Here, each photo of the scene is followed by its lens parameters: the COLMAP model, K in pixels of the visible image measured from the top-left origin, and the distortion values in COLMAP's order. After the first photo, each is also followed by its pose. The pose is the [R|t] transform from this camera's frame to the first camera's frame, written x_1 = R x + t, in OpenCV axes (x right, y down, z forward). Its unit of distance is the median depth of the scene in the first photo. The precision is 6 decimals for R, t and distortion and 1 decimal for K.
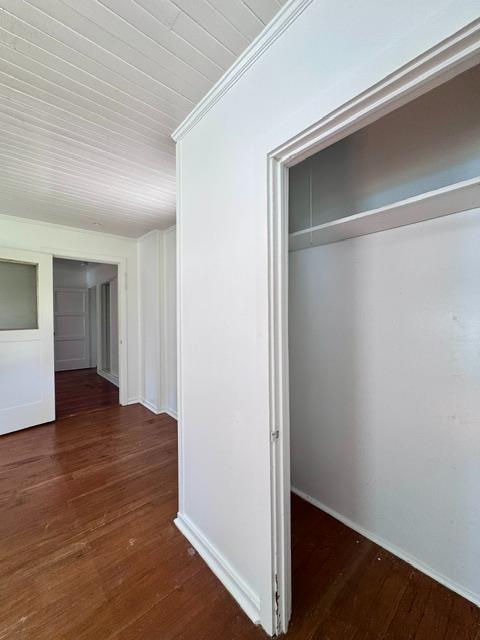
lens RADIAL K [[255.6, 0, 240.0], [0, 255.6, 320.0], [0, 0, 1]] dist [0.001312, 0.000276]
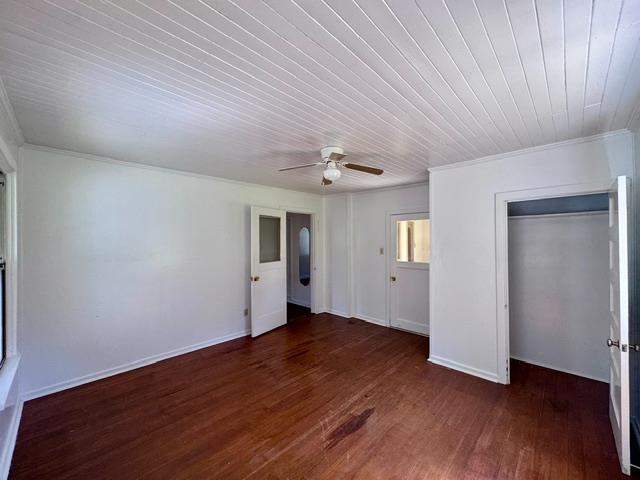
lens RADIAL K [[255.6, 0, 320.0], [0, 255.6, 240.0], [0, 0, 1]] dist [0.001312, 0.000276]
pose [[0.996316, 0.001854, 0.085739, -0.694870], [-0.000367, 0.999849, -0.017359, -0.062482], [-0.085758, 0.017264, 0.996166, -0.508959]]
